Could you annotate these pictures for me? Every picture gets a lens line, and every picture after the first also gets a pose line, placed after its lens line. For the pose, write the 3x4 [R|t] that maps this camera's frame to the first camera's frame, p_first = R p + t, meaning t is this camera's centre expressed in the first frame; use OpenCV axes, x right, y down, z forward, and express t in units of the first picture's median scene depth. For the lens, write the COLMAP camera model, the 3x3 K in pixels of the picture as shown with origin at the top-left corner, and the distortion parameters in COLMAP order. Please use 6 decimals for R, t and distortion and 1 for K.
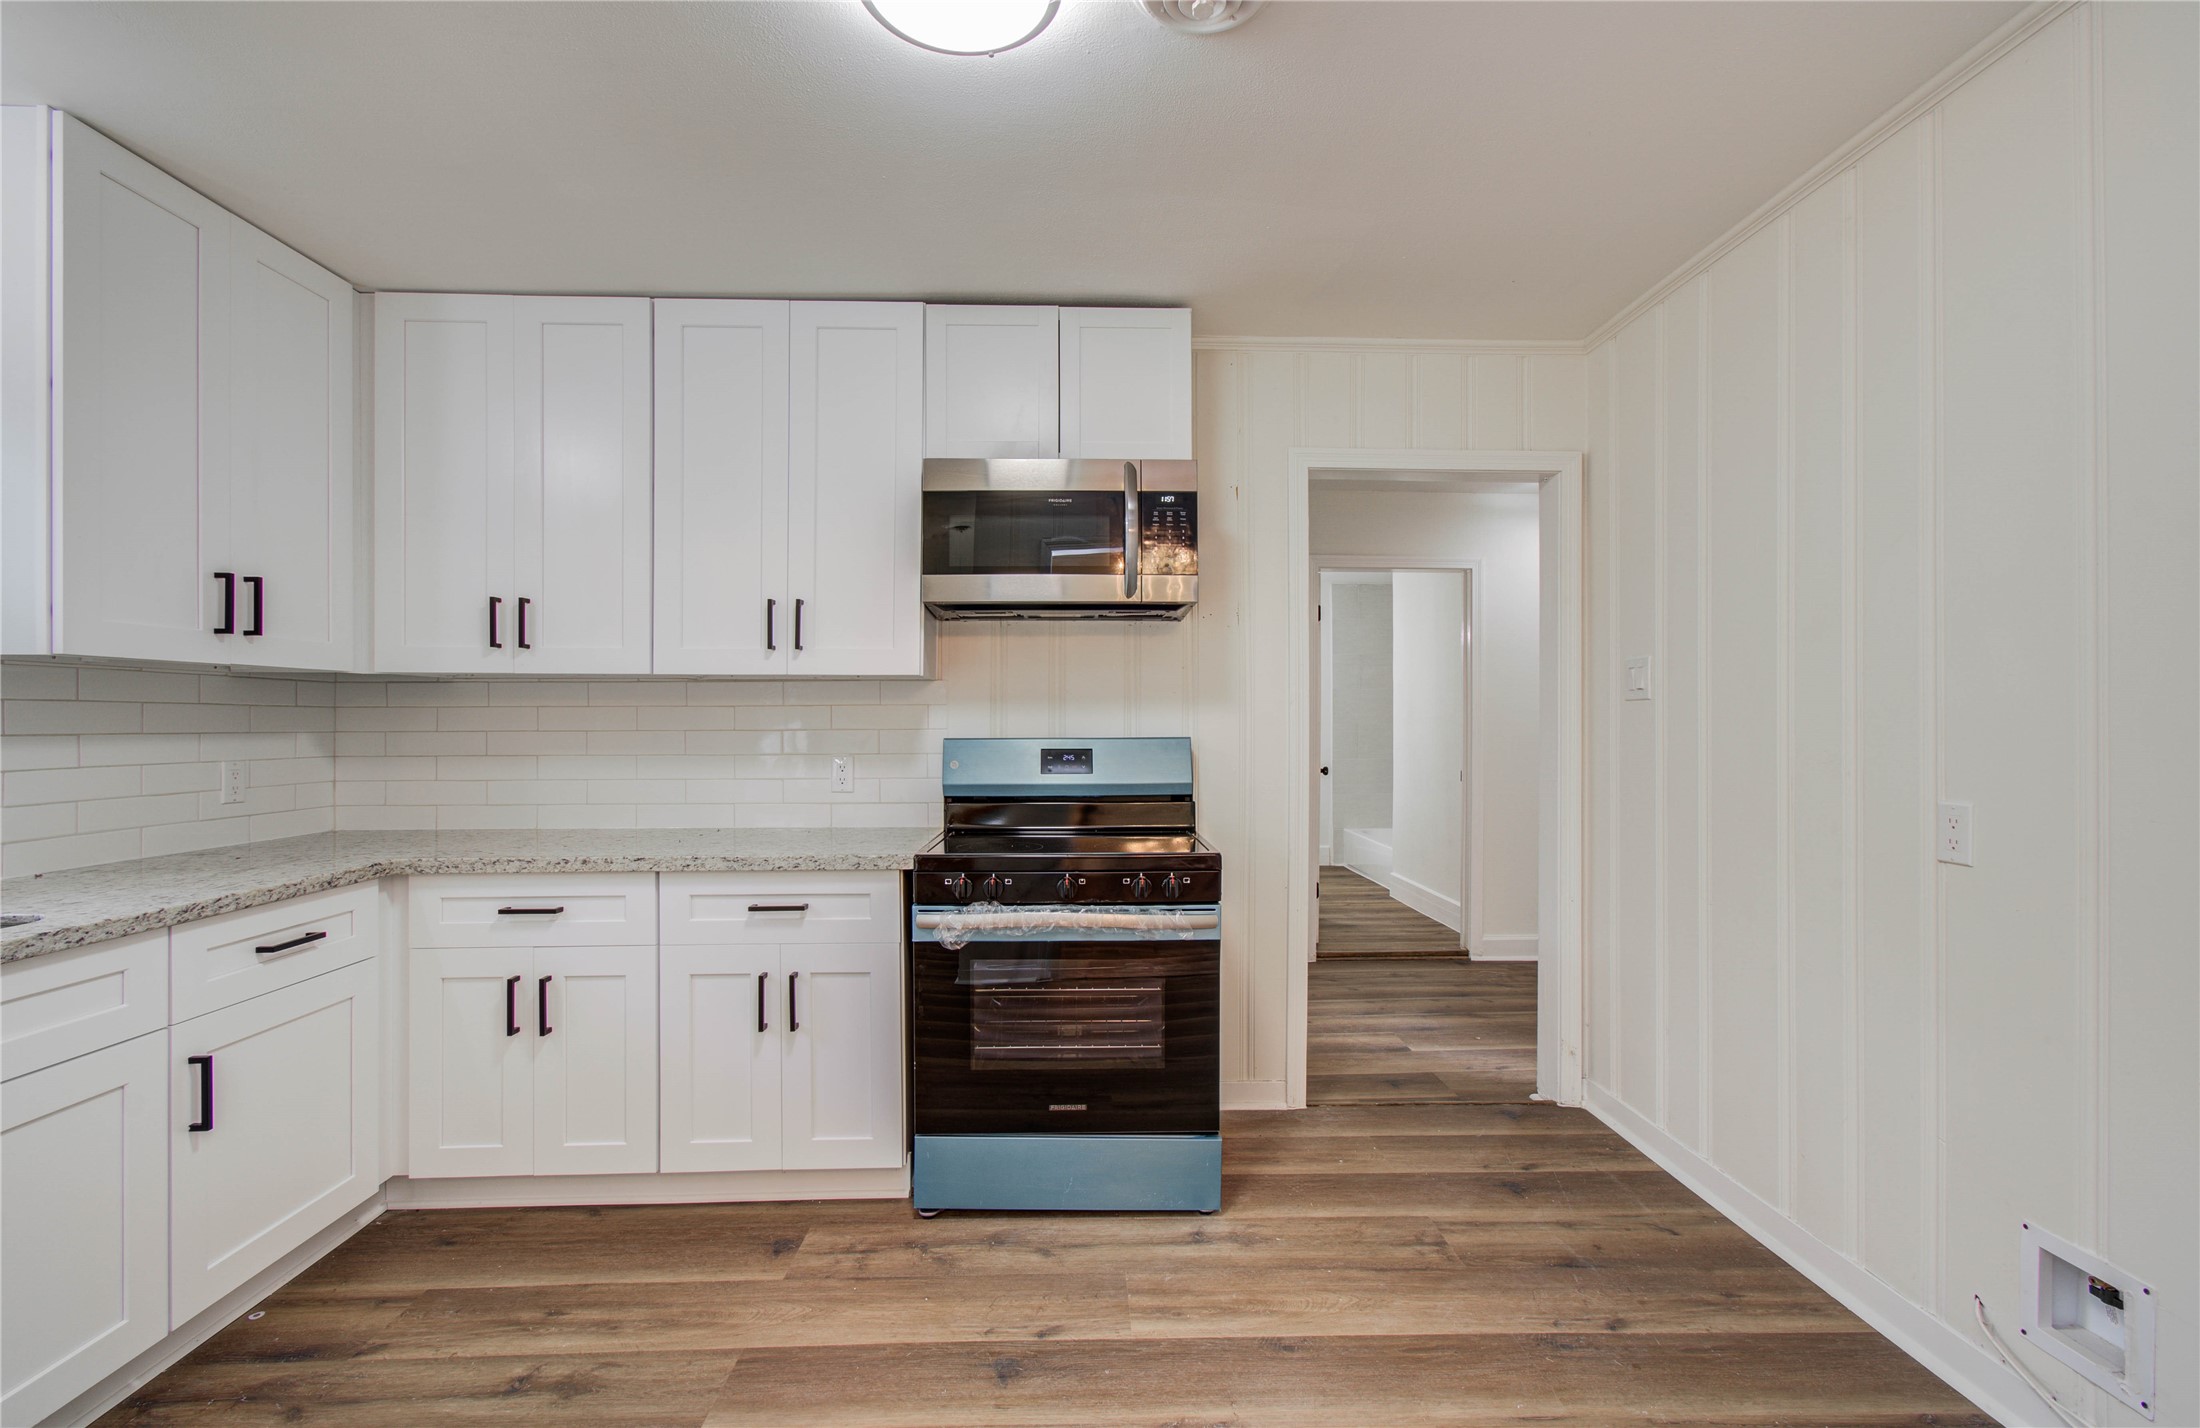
lens RADIAL K [[954.2, 0, 1100.0], [0, 954.2, 714.0], [0, 0, 1]] dist [0.002495, -0.000003]
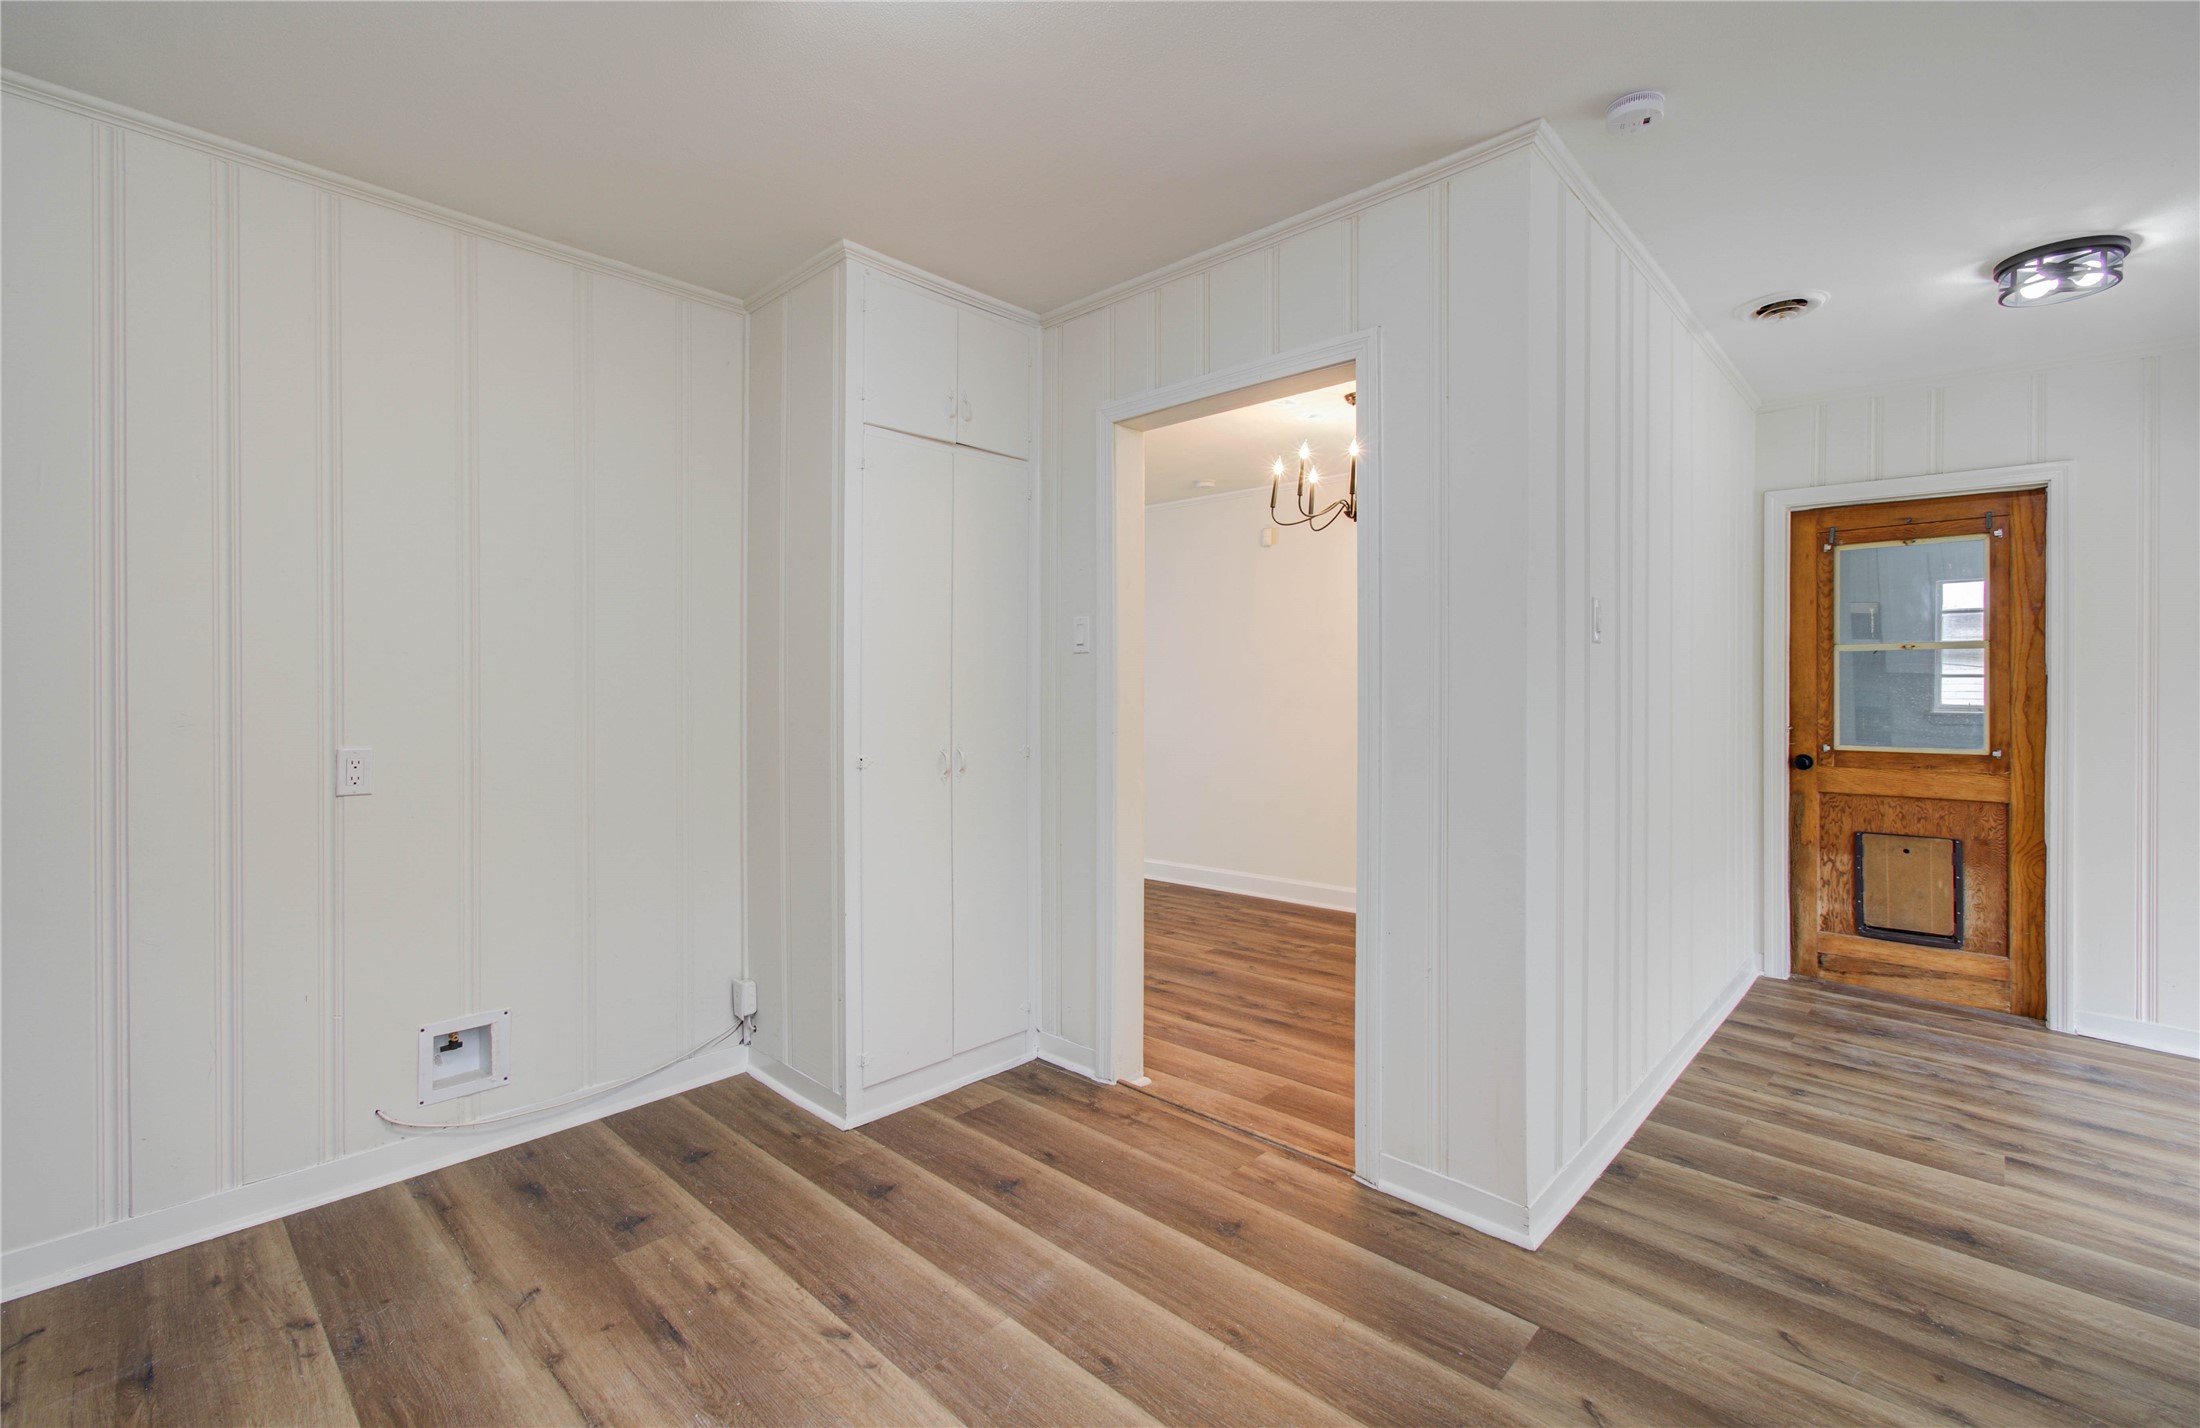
lens RADIAL K [[952.9, 0, 1095.3], [0, 952.9, 678.2], [0, 0, 1]] dist [0.004072, 0.000243]
pose [[-0.708902, 0.006464, 0.705277, -0.561088], [-0.005965, 0.999867, -0.015159, 0.008963], [-0.705282, -0.014953, -0.708770, 0.923304]]
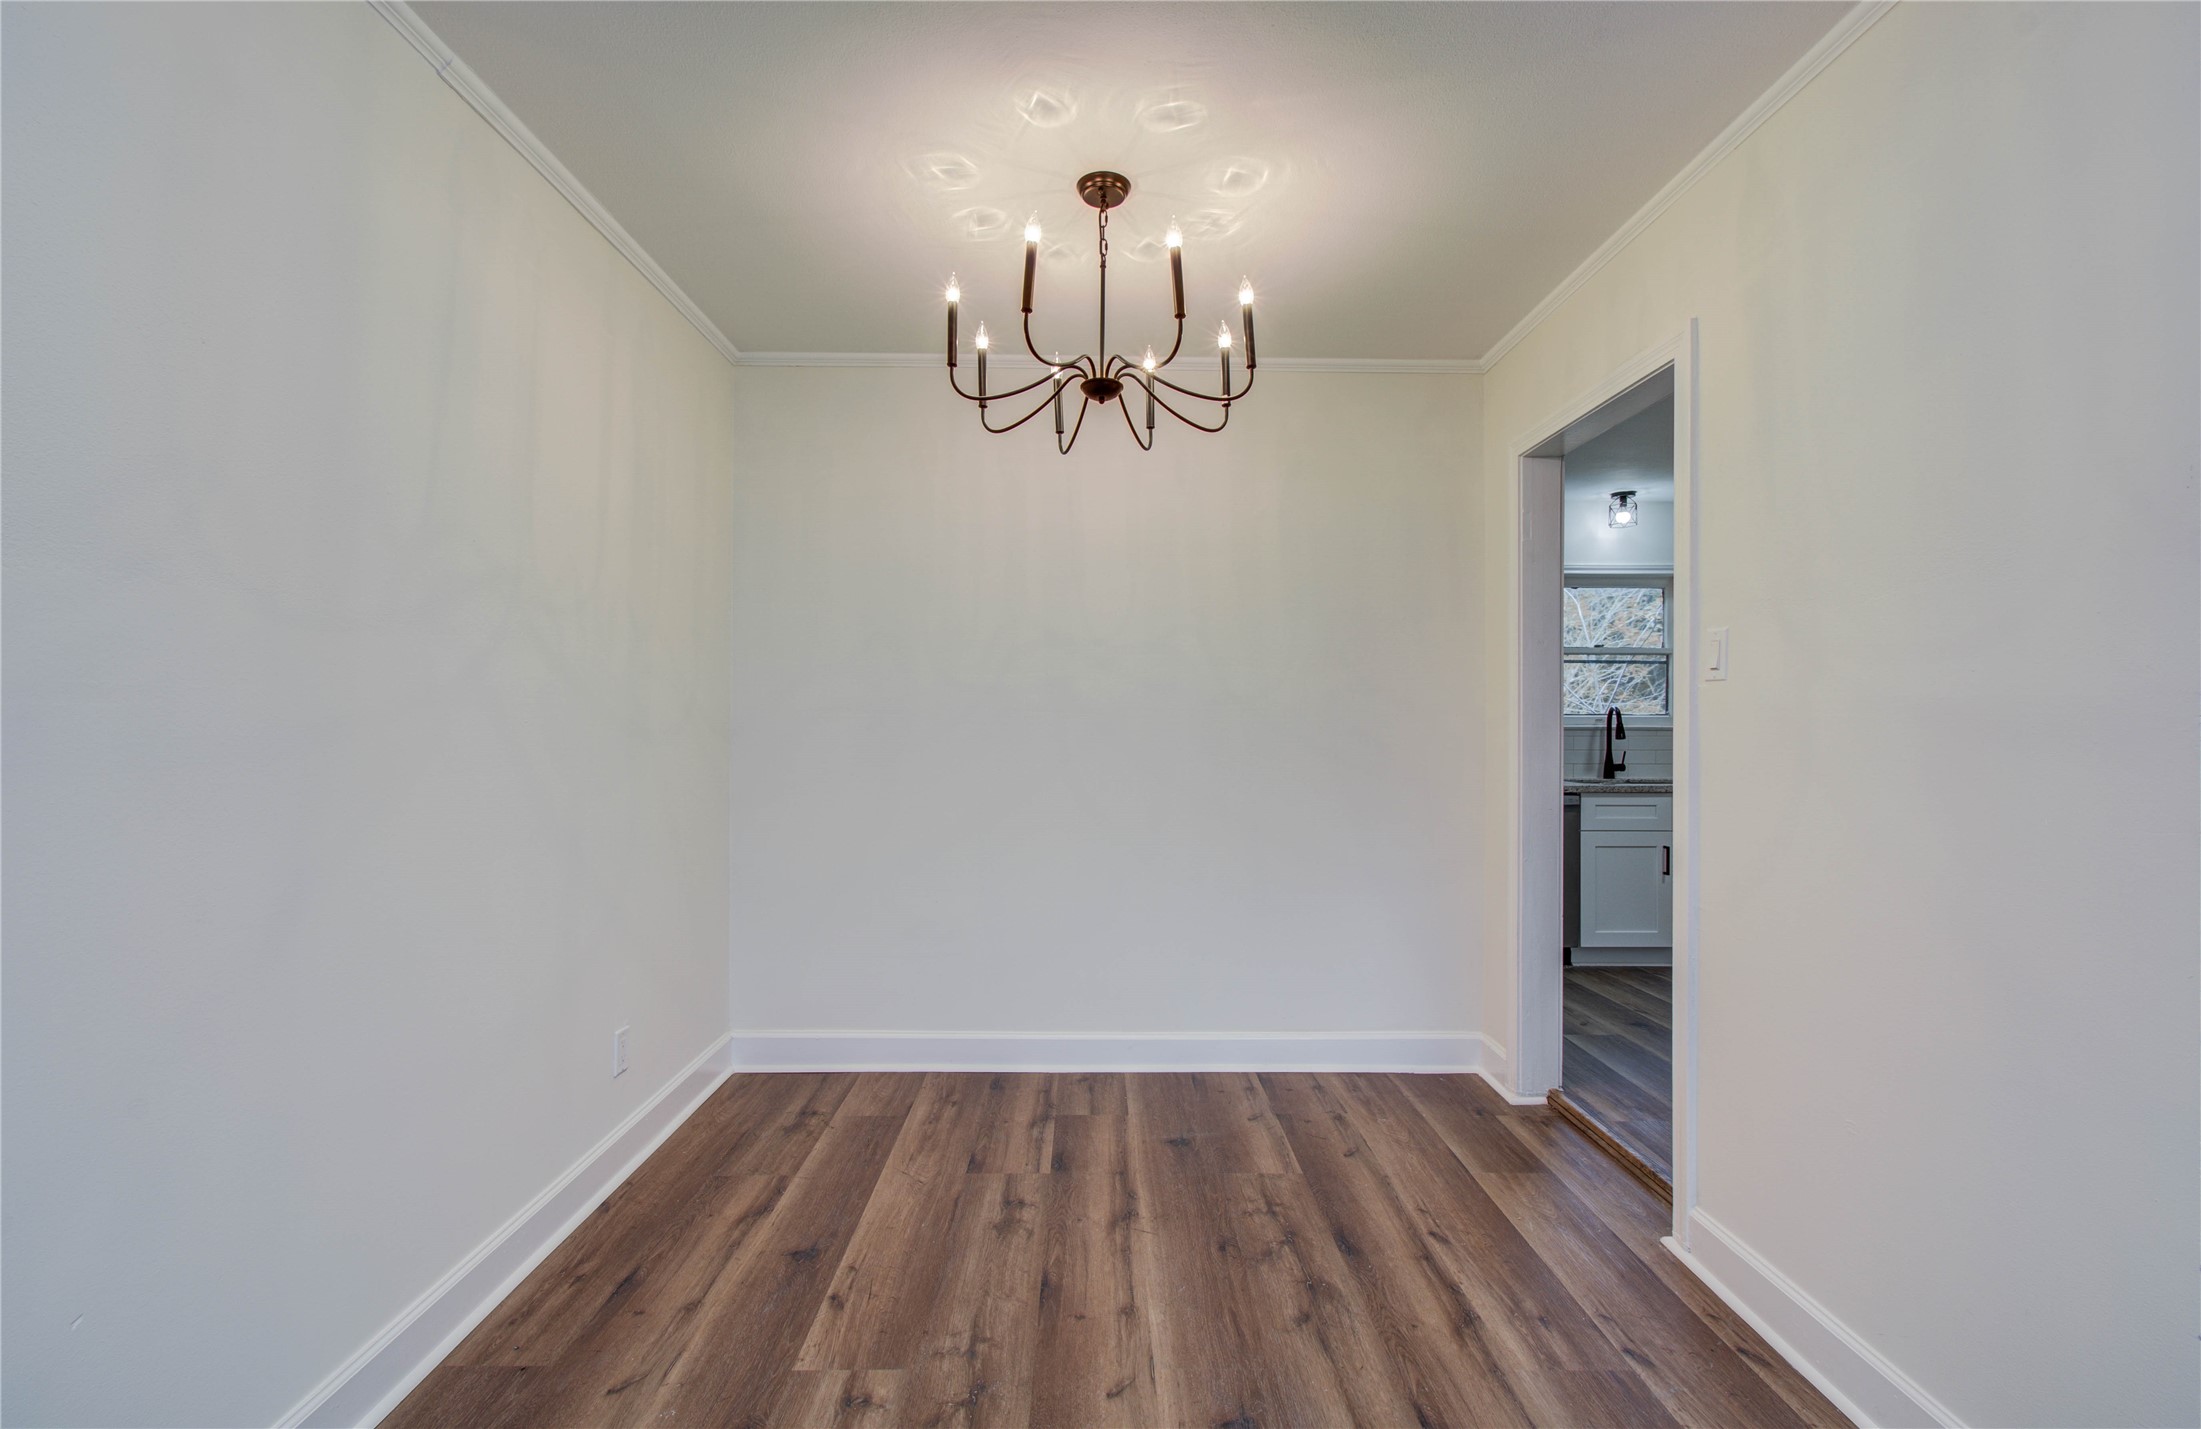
lens RADIAL K [[965.6, 0, 1113.9], [0, 965.6, 709.9], [0, 0, 1]] dist [0.000322, 0.000926]
pose [[-0.000126, -0.007872, -0.999969, 1.270090], [-0.002843, 0.999965, -0.007872, 0.014082], [0.999996, 0.002842, -0.000148, -0.596604]]
